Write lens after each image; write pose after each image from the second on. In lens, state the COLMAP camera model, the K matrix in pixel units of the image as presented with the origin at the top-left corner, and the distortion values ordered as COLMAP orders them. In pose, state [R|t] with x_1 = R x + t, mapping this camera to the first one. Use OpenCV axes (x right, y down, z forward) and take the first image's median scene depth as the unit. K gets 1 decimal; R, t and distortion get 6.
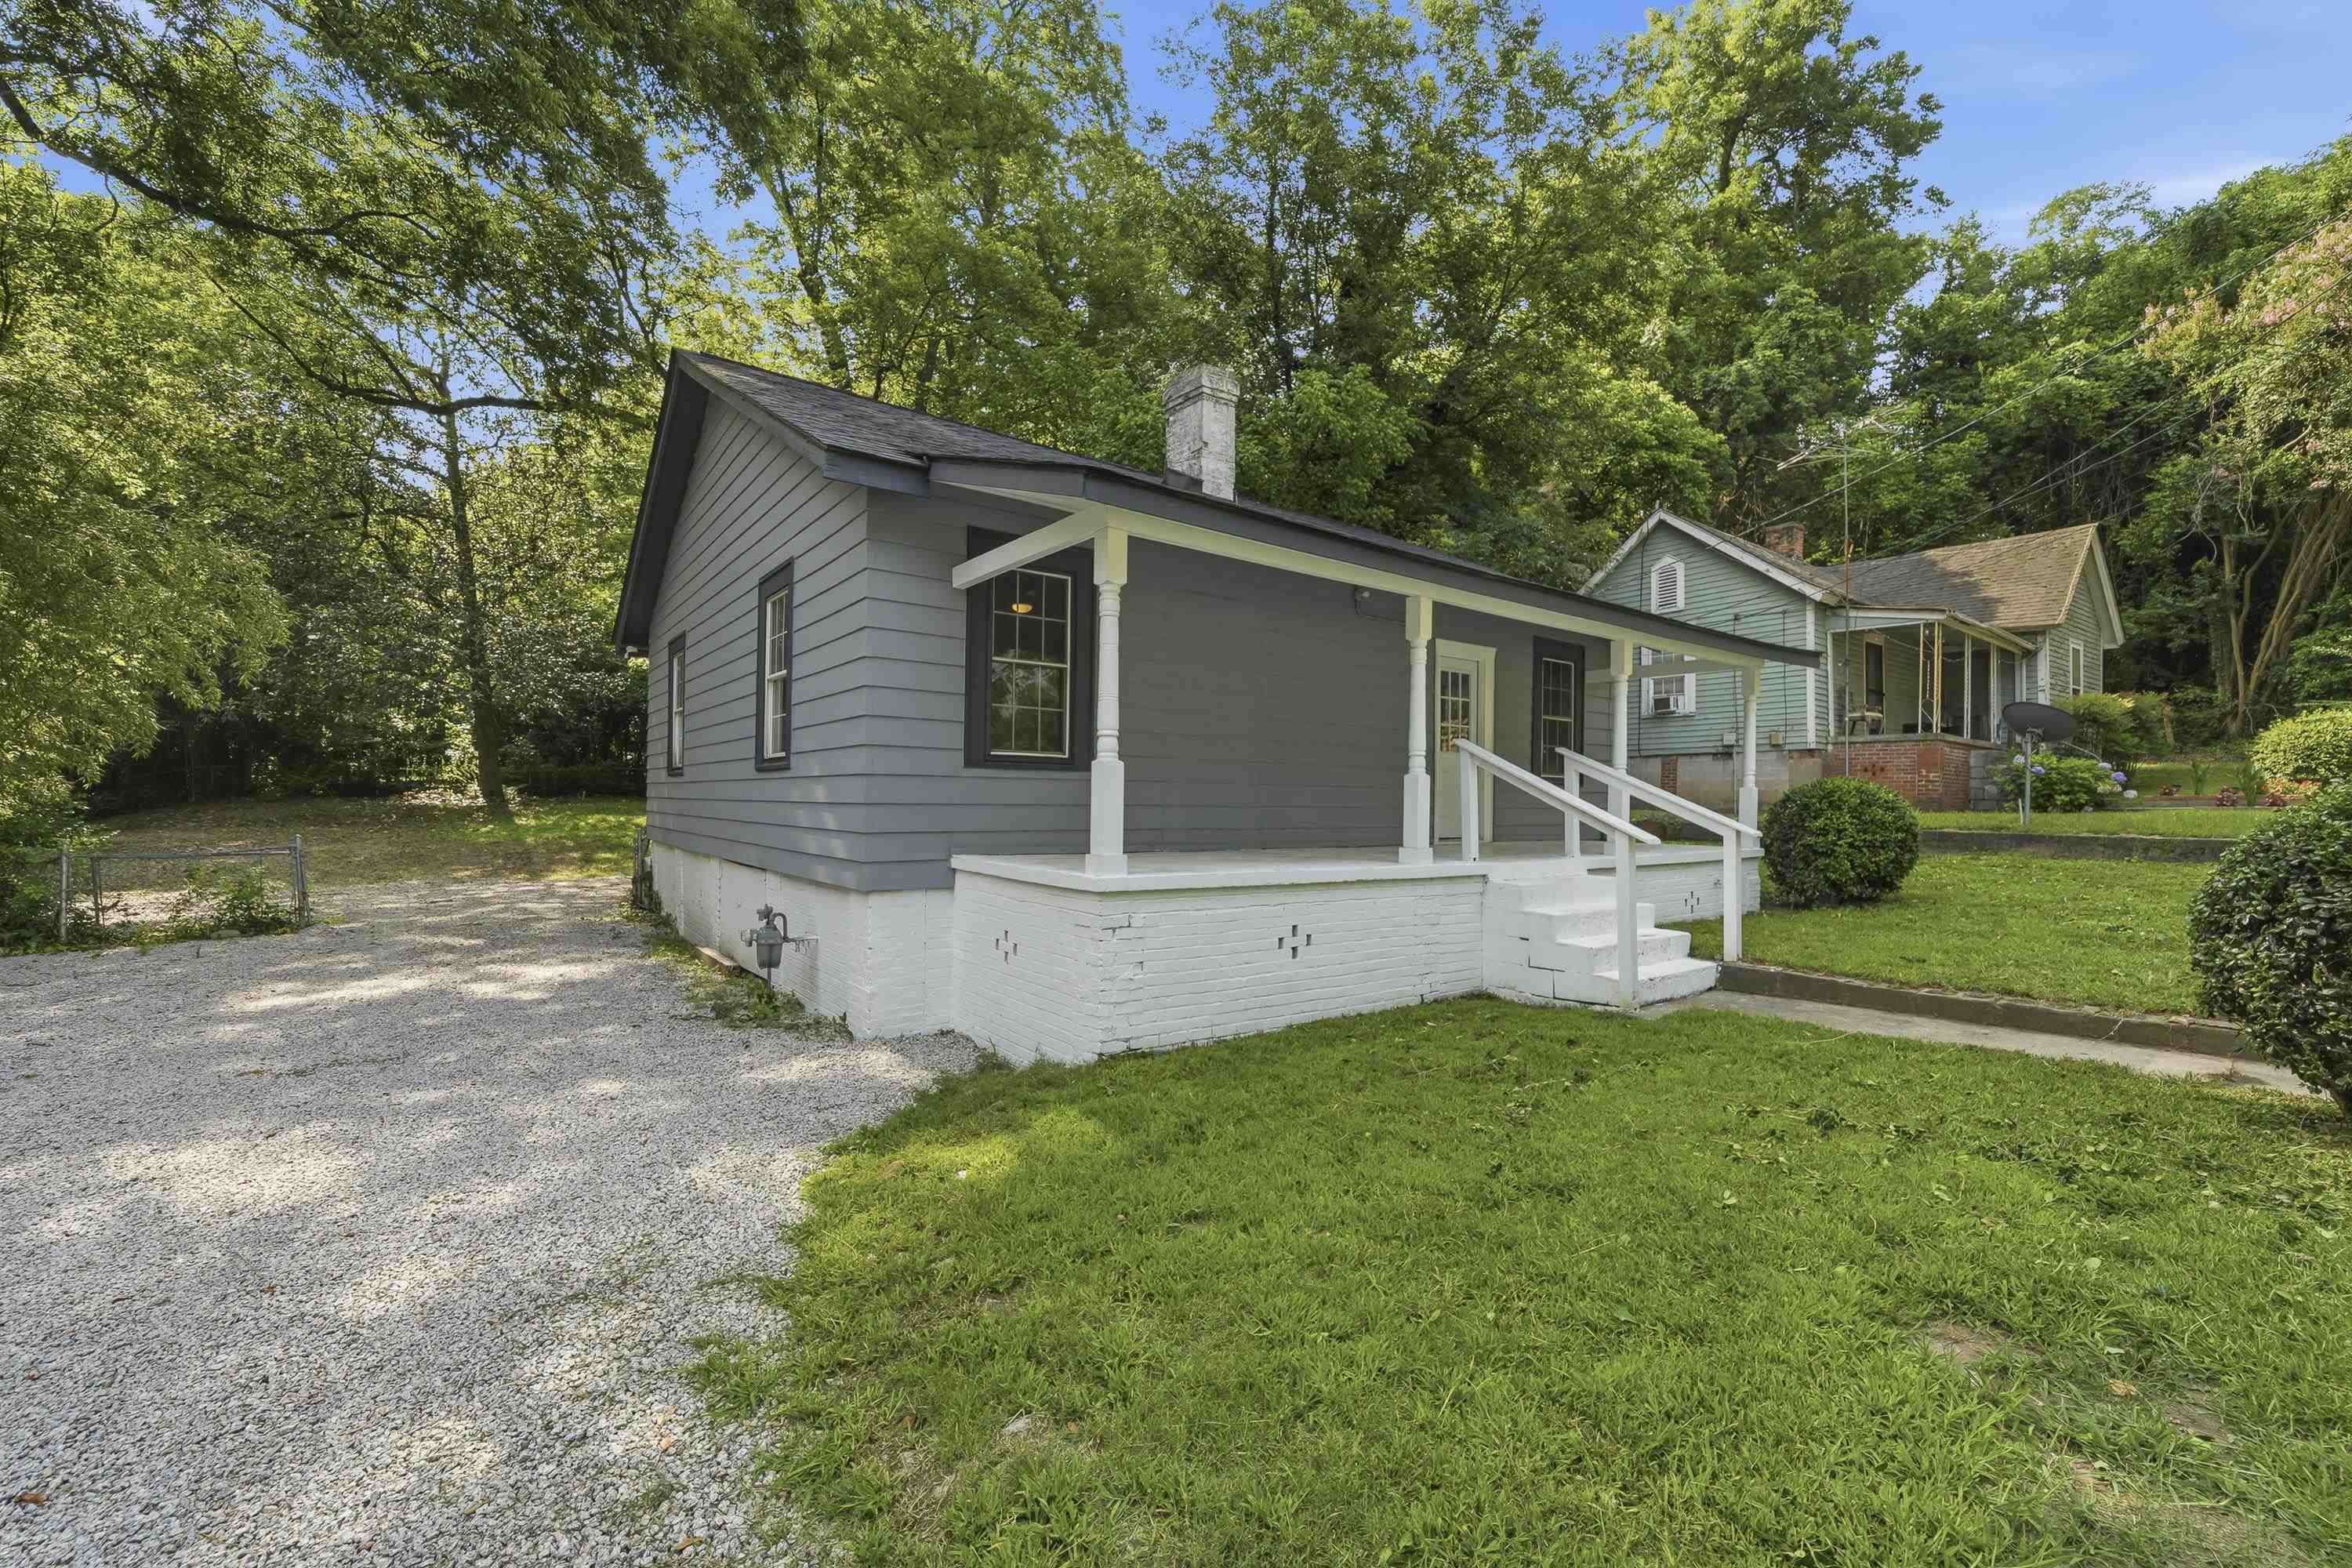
lens RADIAL K [[959.2, 0, 1176.0], [0, 959.2, 784.0], [0, 0, 1]] dist [0.002141, 0.000185]
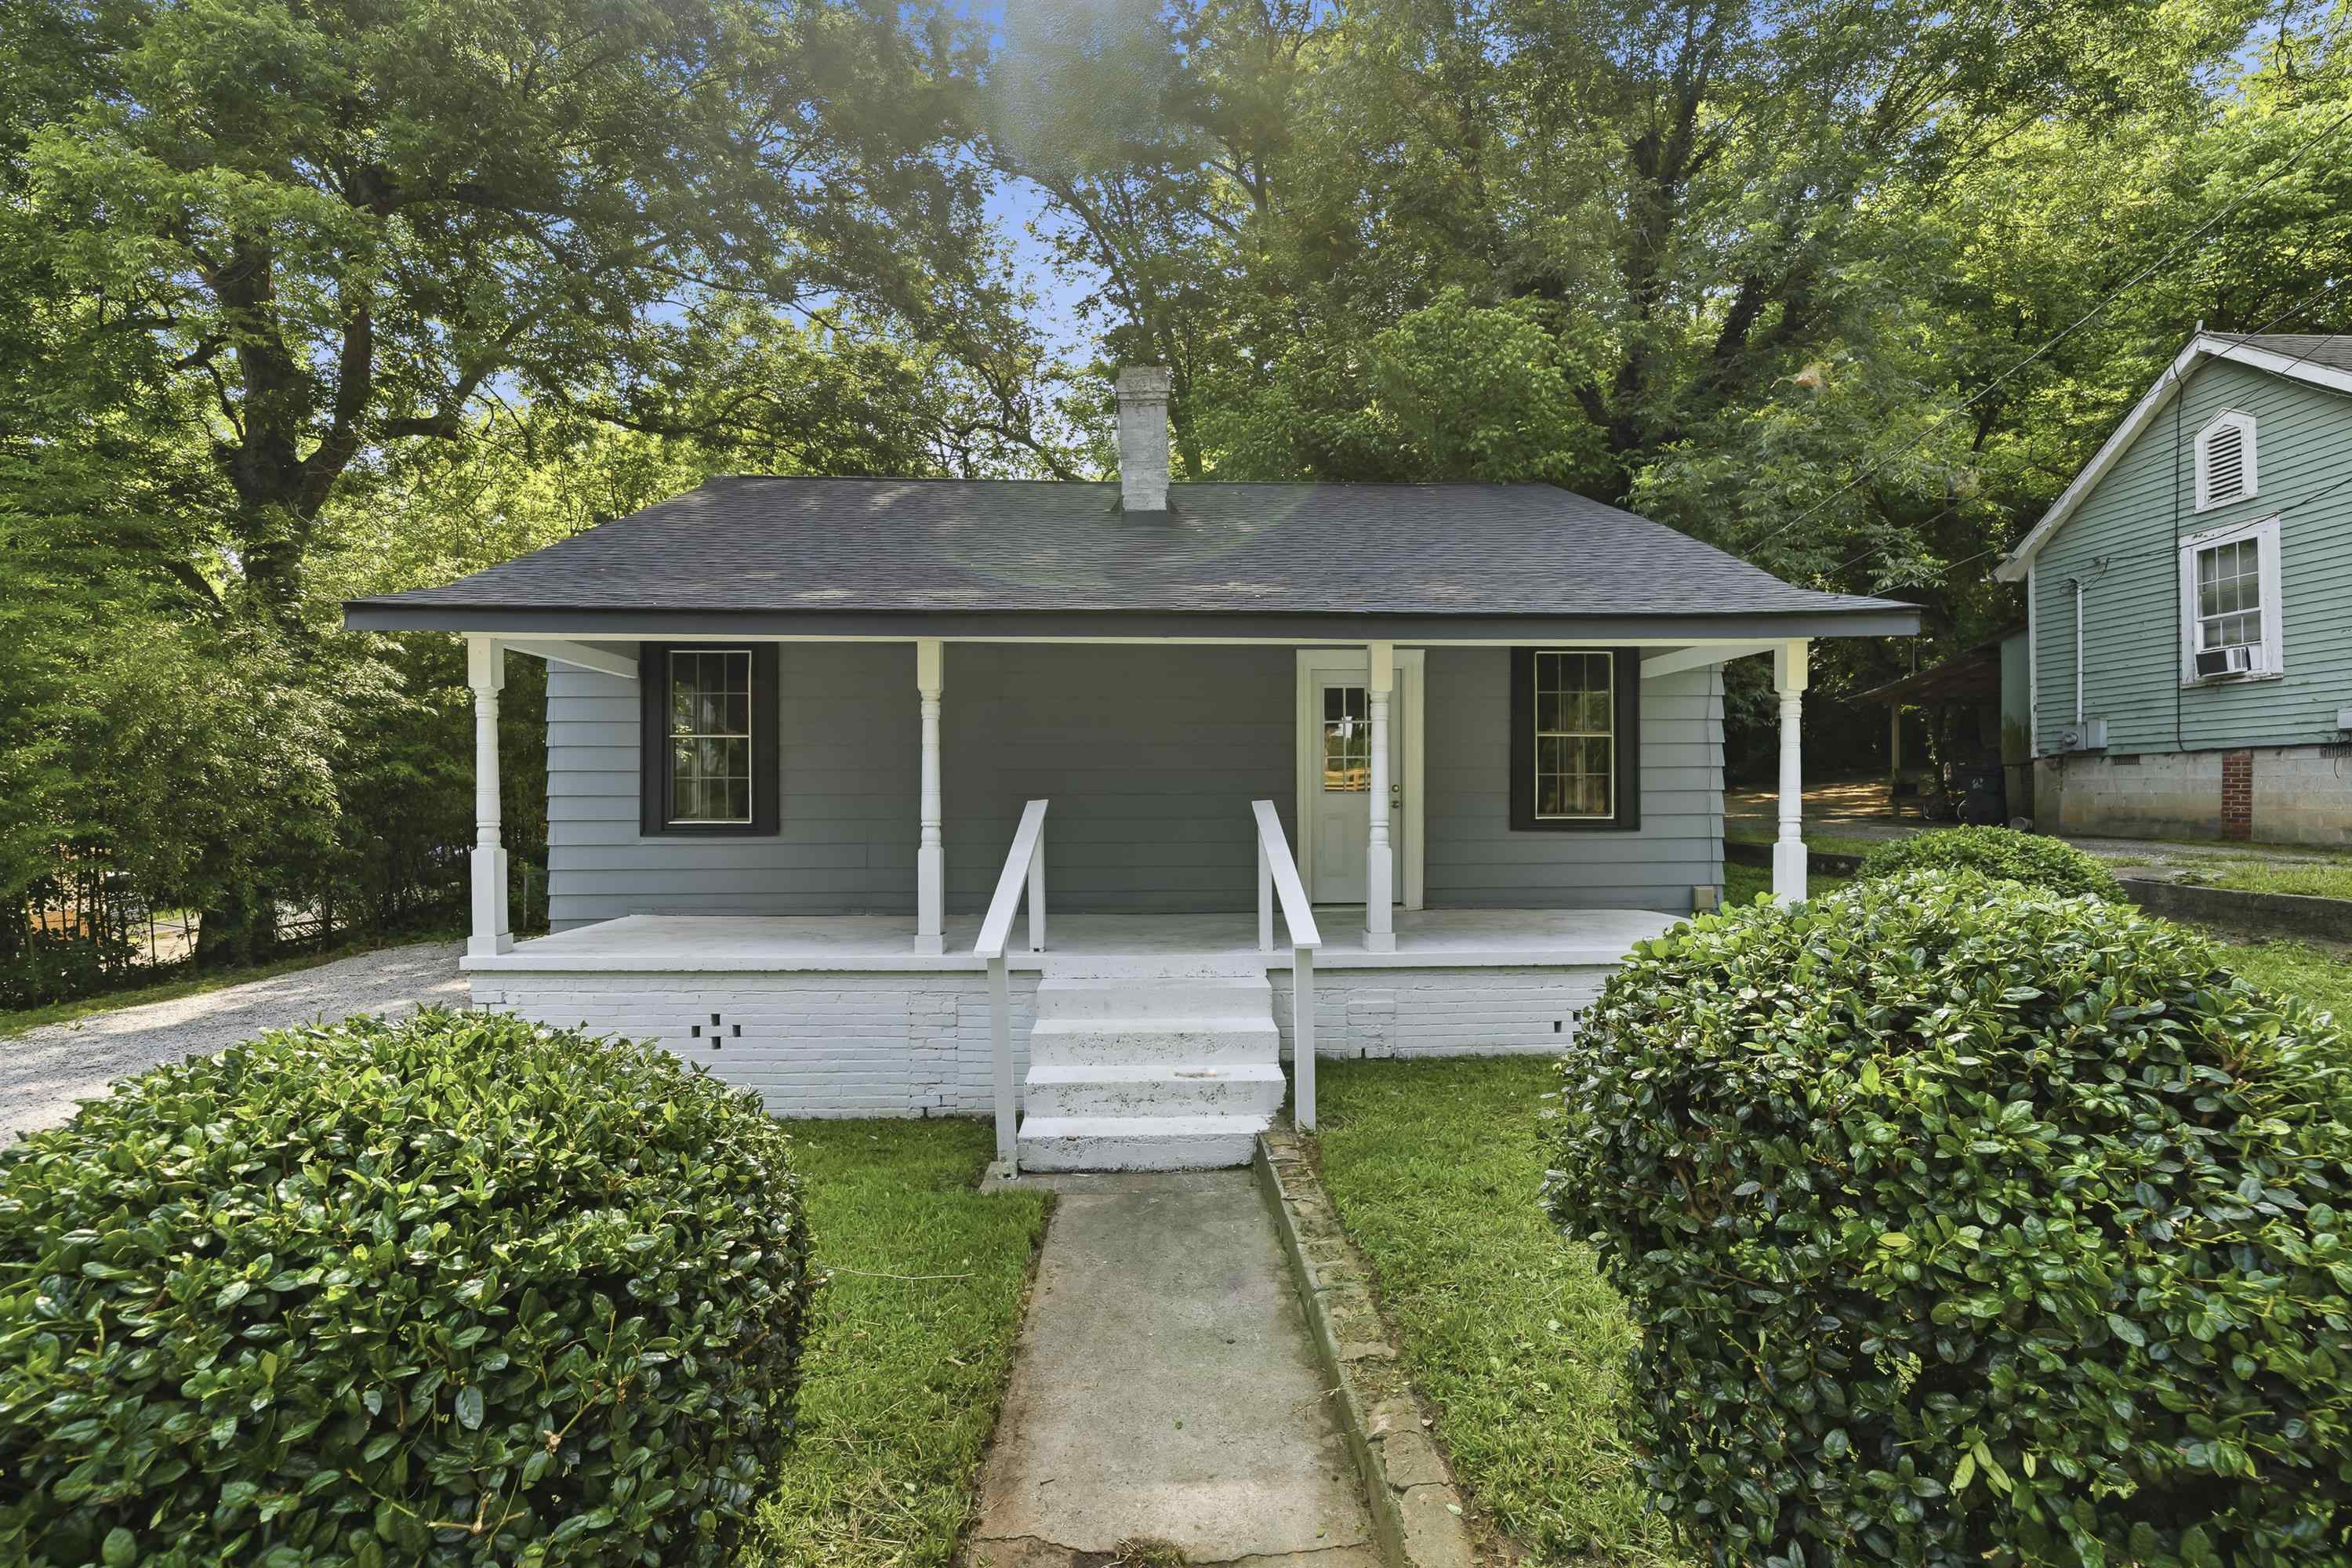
lens RADIAL K [[959.2, 0, 1176.0], [0, 959.2, 784.0], [0, 0, 1]] dist [0.002141, 0.000185]
pose [[0.820248, -0.018429, -0.571712, 0.903585], [0.021503, 0.999768, -0.001376, -0.060730], [0.571604, -0.011165, 0.820454, 0.415331]]
